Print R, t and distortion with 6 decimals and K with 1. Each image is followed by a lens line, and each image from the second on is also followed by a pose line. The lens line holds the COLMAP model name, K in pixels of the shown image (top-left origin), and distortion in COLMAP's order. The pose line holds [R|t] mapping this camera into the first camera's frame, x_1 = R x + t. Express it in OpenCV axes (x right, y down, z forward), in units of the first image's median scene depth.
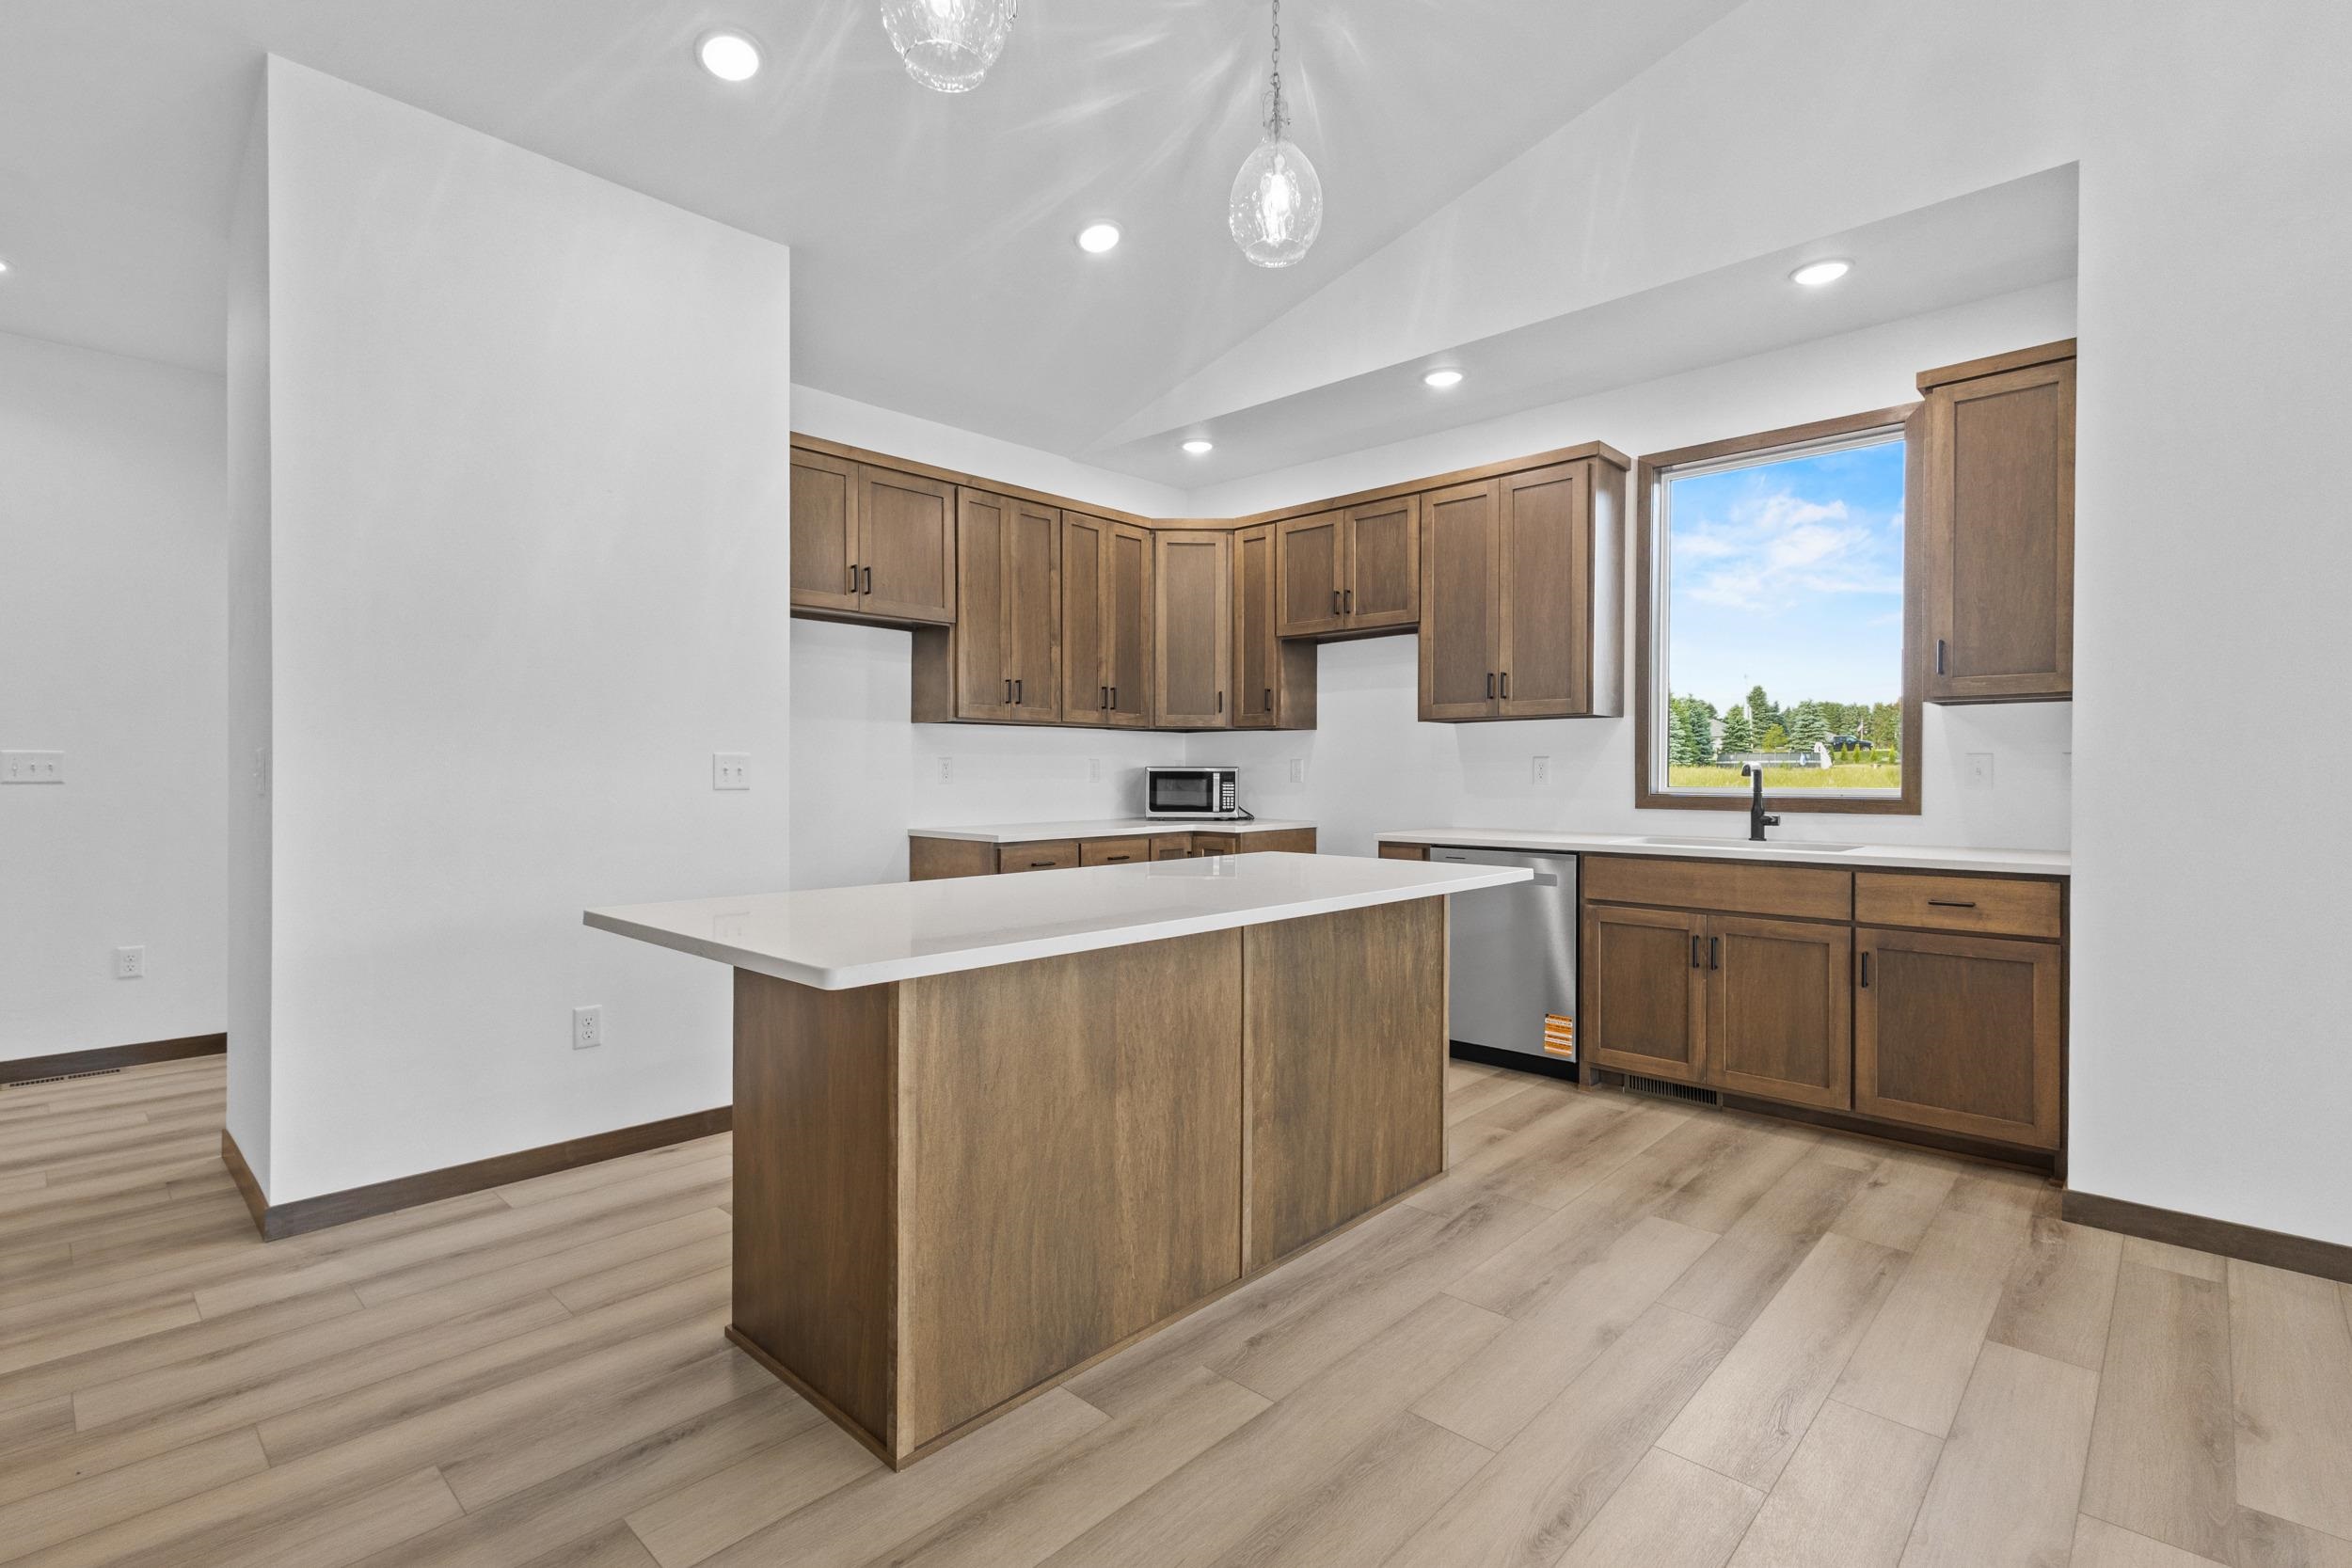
lens RADIAL K [[1079.9, 0, 1167.5], [0, 1079.9, 782.3], [0, 0, 1]] dist [0.011828, -0.004697]
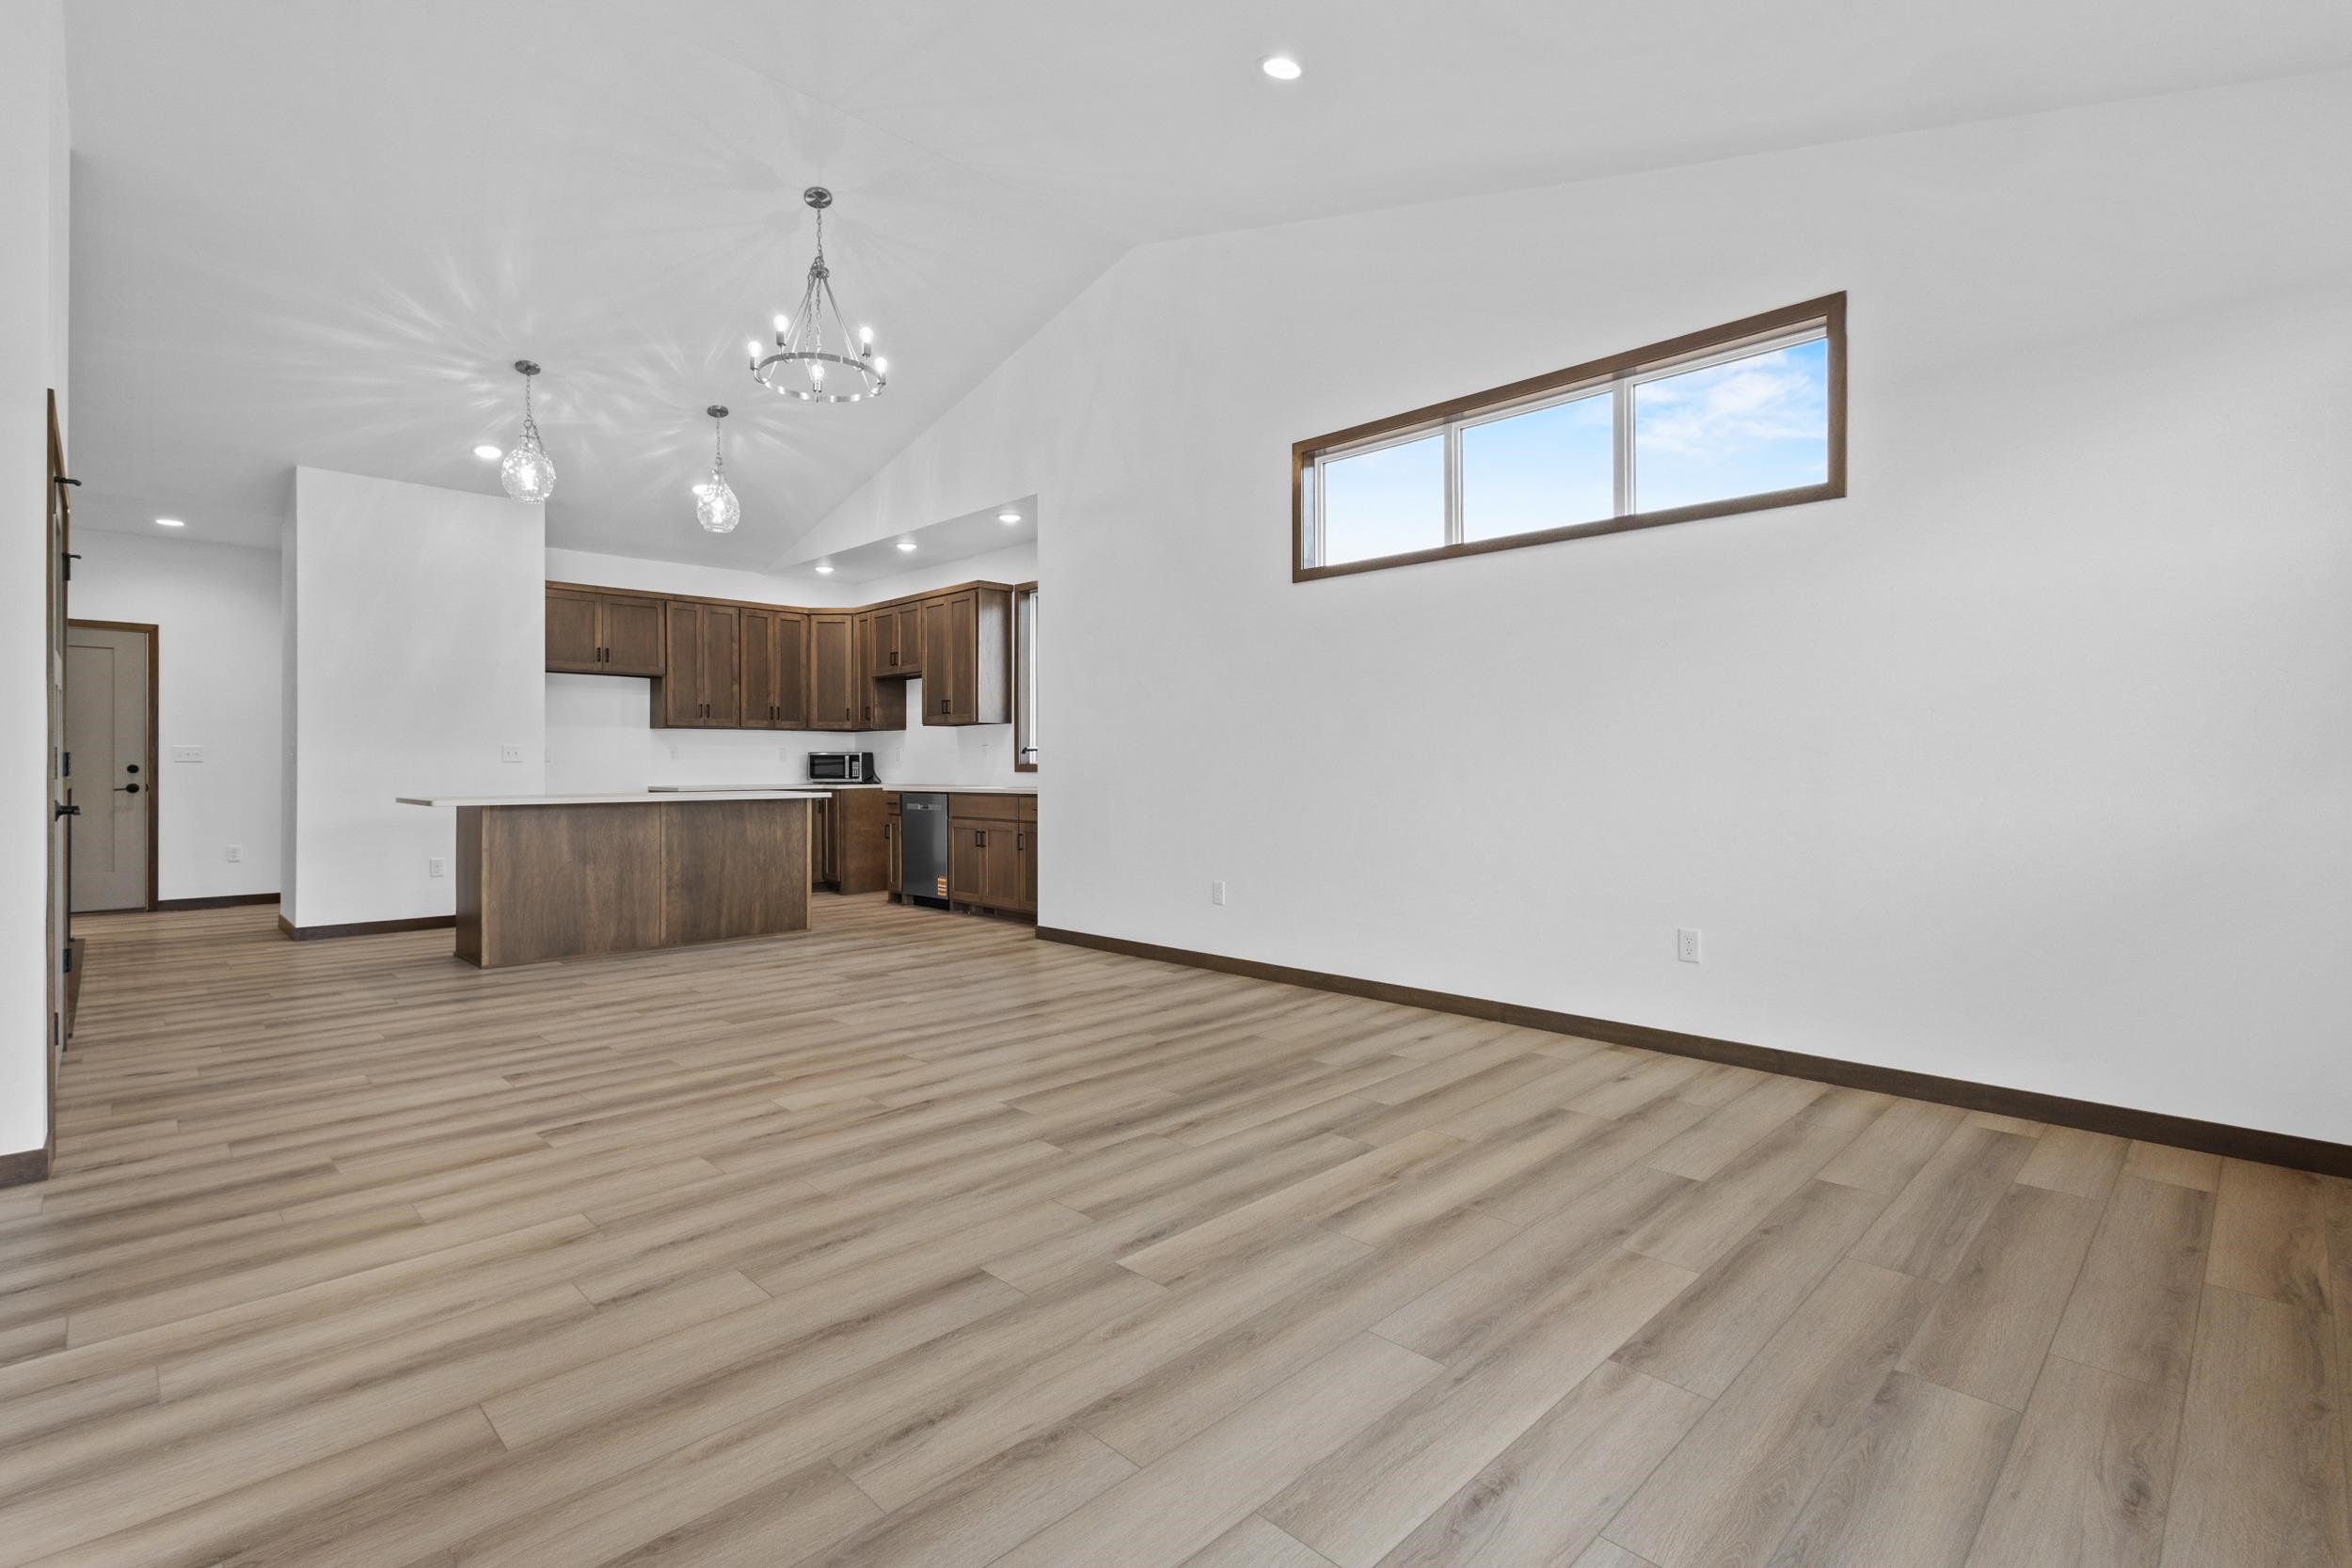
lens RADIAL K [[1079.9, 0, 1169.6], [0, 1079.9, 768.6], [0, 0, 1]] dist [0.011828, -0.004697]
pose [[0.999381, -0.004655, -0.034878, 0.796064], [0.004427, 0.999968, -0.006635, 0.032633], [0.034908, 0.006476, 0.999370, -0.895515]]
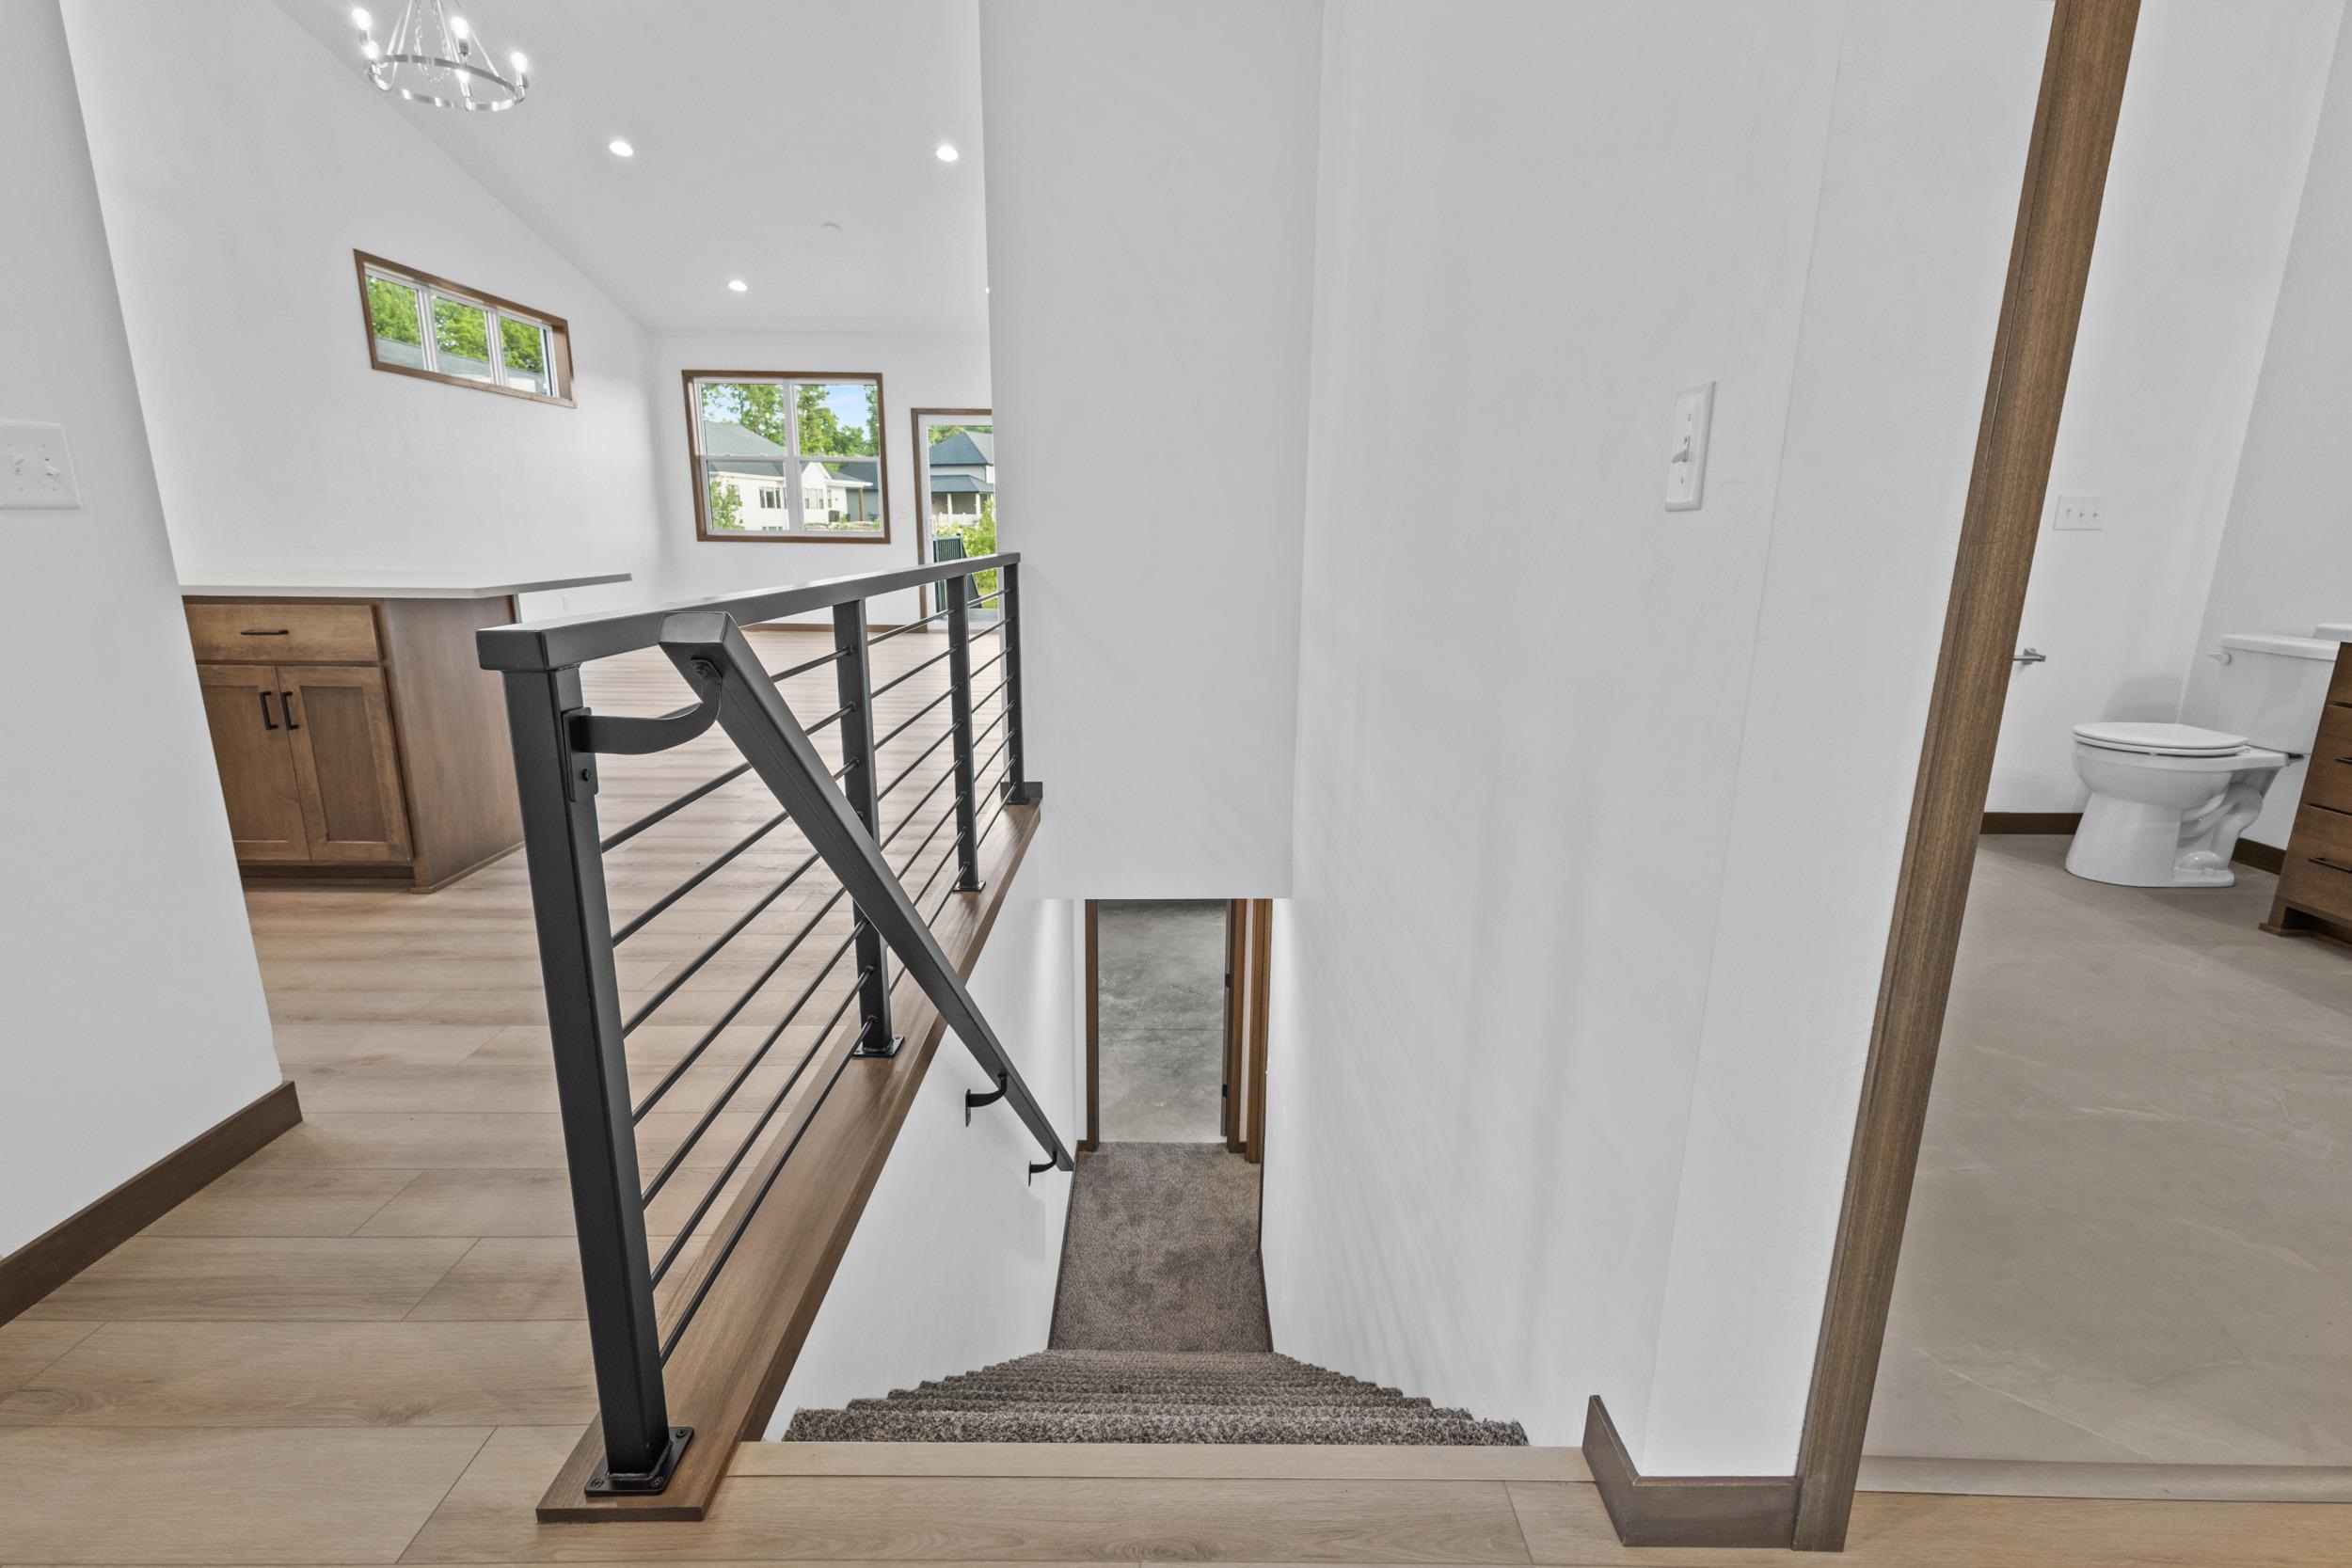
lens RADIAL K [[1079.9, 0, 1172.1], [0, 1079.9, 790.1], [0, 0, 1]] dist [0.011828, -0.004697]
pose [[-0.692475, -0.179560, 0.698739, -1.099290], [-0.000942, 0.968756, 0.248014, 0.010130], [-0.721441, 0.171086, -0.671009, 0.655401]]
